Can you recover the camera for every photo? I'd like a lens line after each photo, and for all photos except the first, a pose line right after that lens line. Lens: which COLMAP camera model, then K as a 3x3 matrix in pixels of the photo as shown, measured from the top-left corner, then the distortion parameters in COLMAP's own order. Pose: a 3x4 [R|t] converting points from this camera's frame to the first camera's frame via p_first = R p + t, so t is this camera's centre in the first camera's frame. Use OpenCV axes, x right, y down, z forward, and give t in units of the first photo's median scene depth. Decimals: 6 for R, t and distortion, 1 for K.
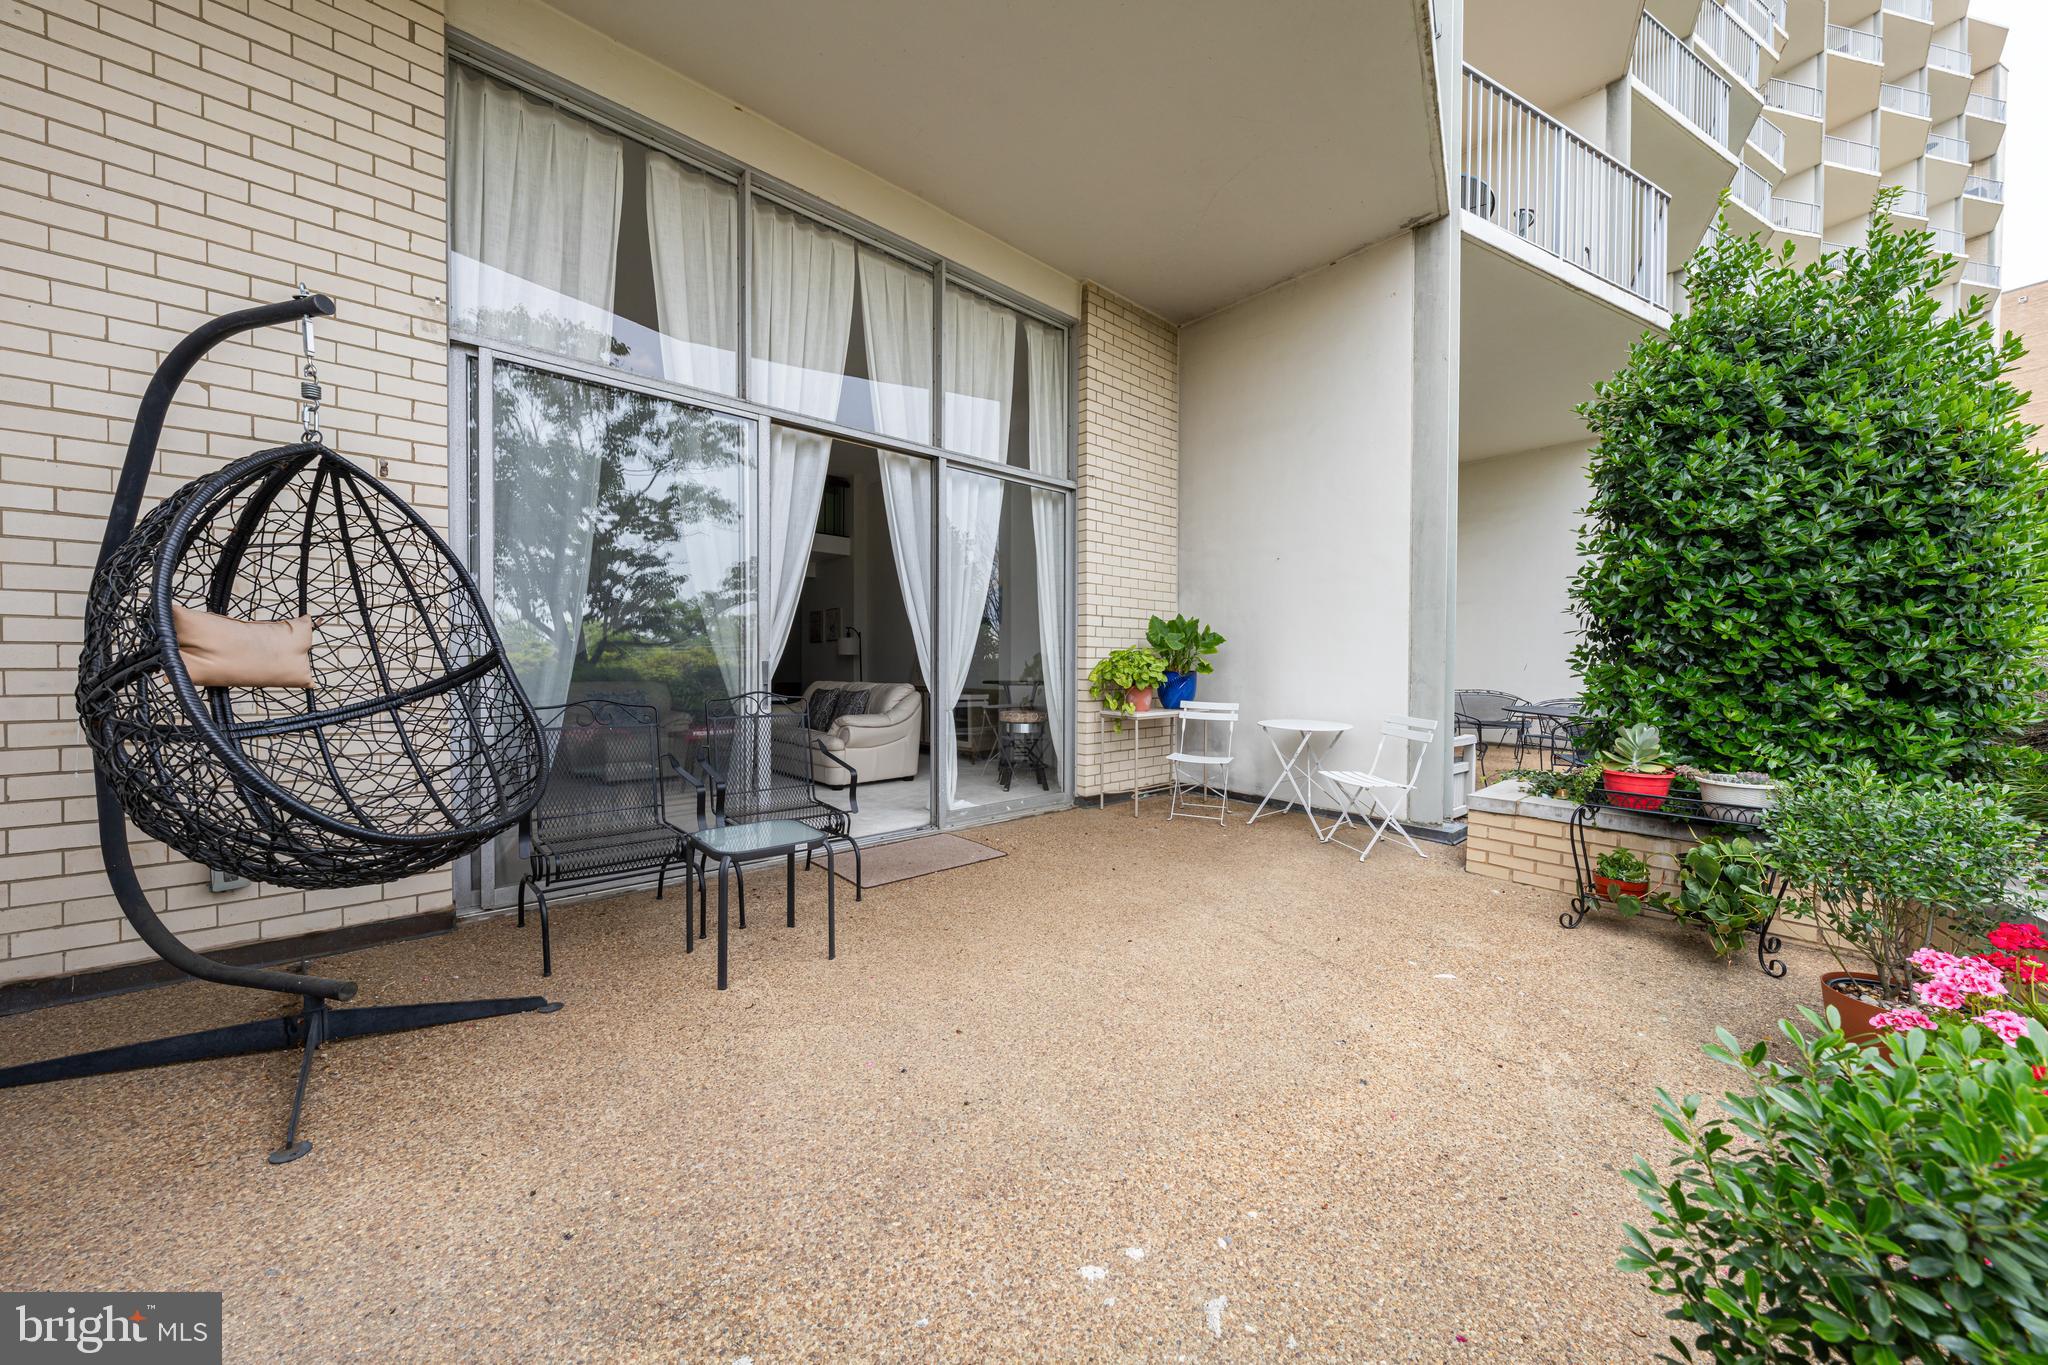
lens RADIAL K [[708.3, 0, 1059.7], [0, 708.3, 681.3], [0, 0, 1]] dist [-0.000891, -0.000500]
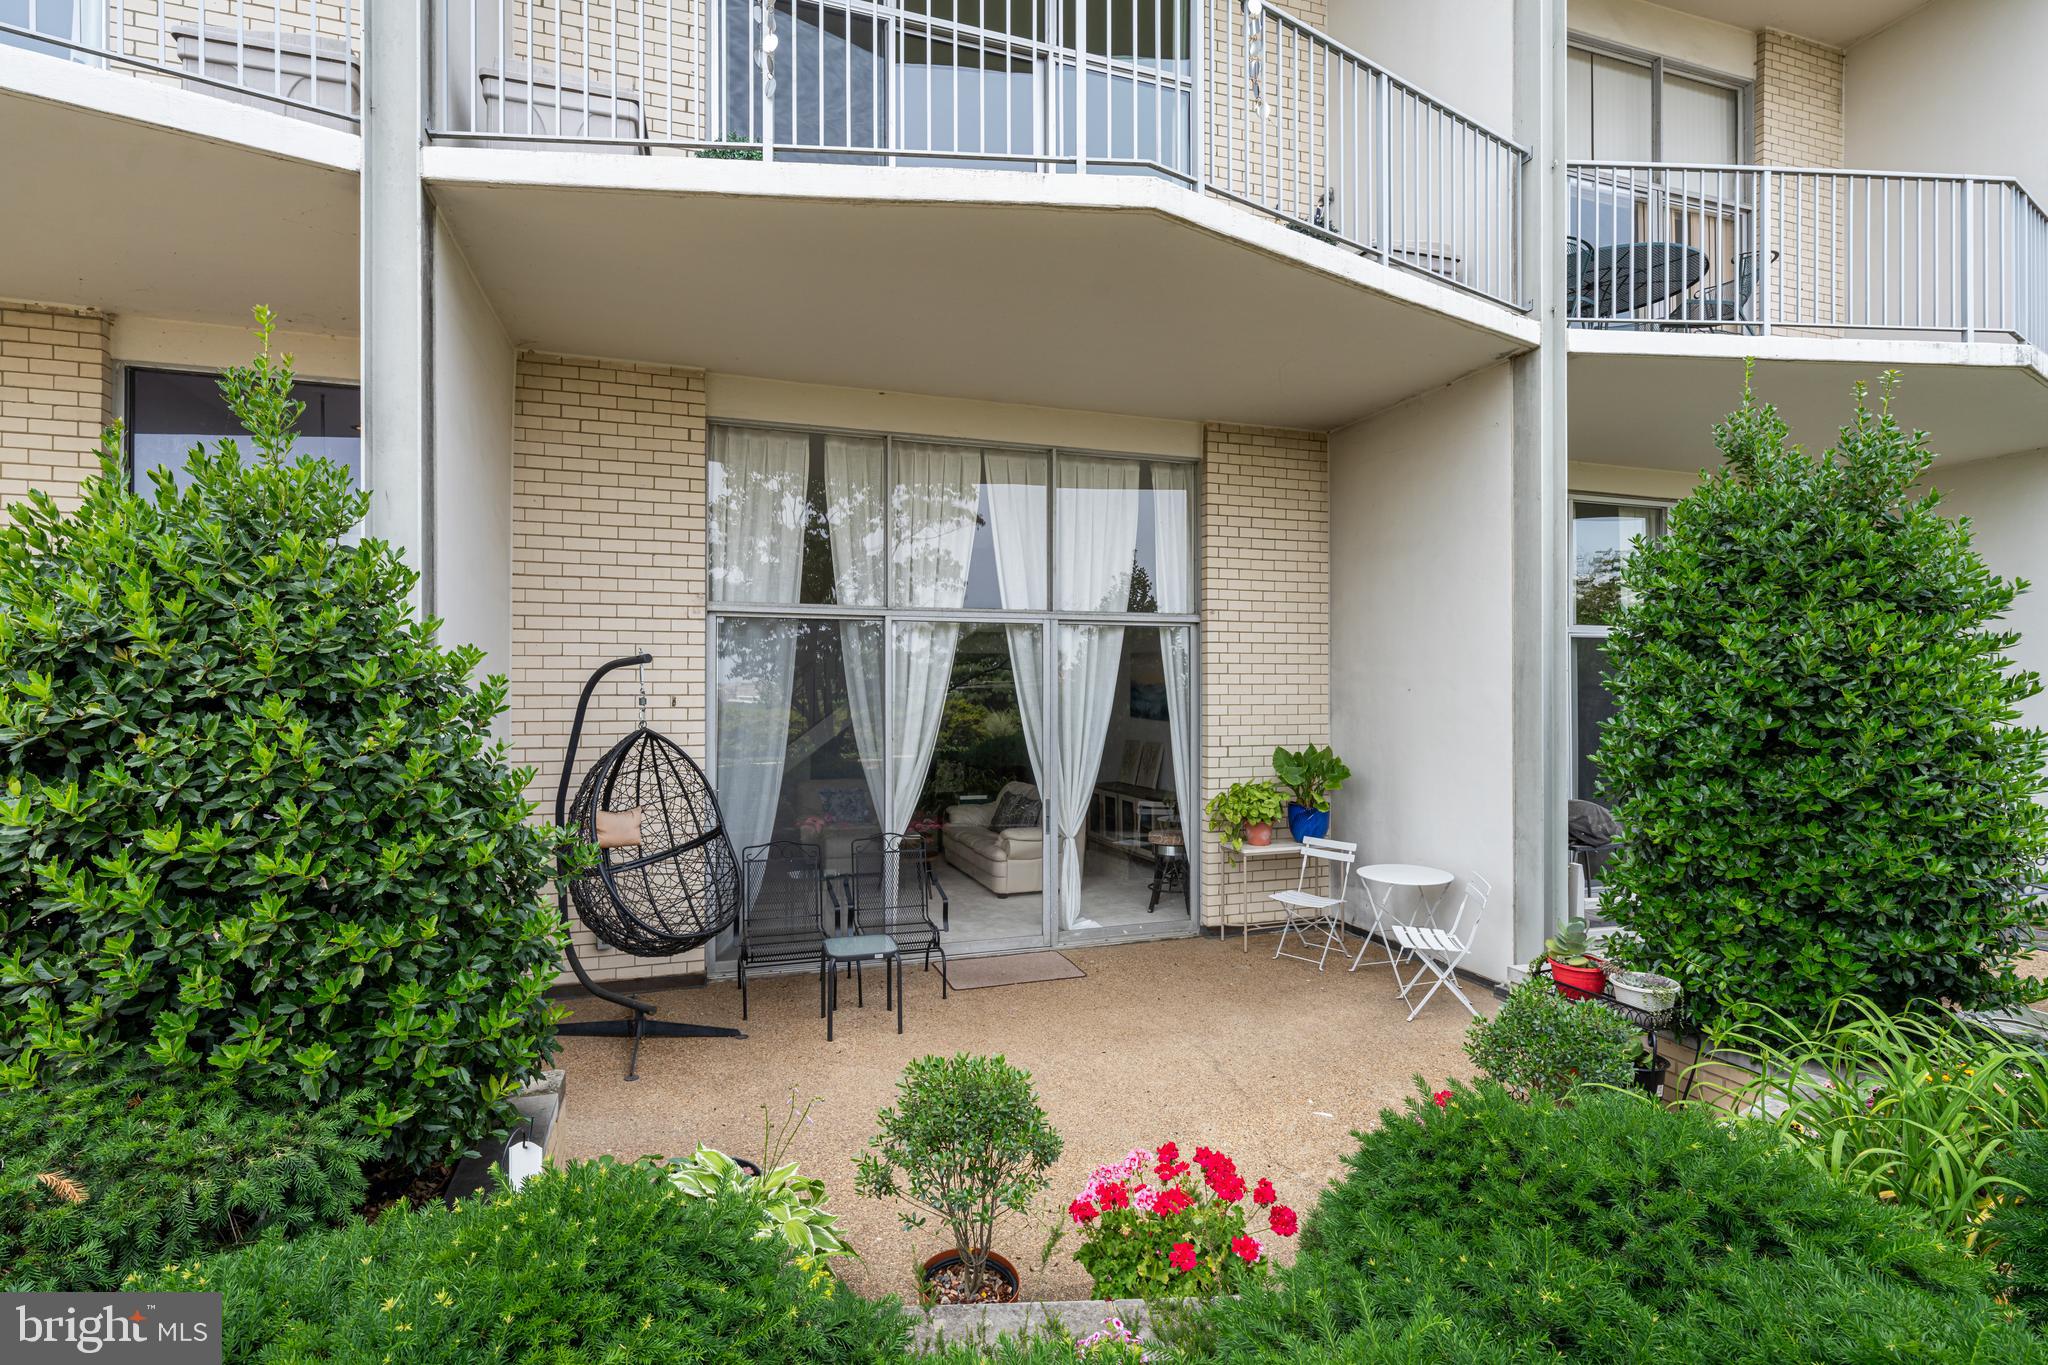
lens RADIAL K [[967.4, 0, 1036.5], [0, 967.4, 697.0], [0, 0, 1]] dist [0.002538, 0.000075]
pose [[0.913232, -0.008262, -0.407357, 0.545709], [-0.001936, 0.999695, -0.024615, -0.187350], [0.407436, 0.023268, 0.912937, -0.531950]]
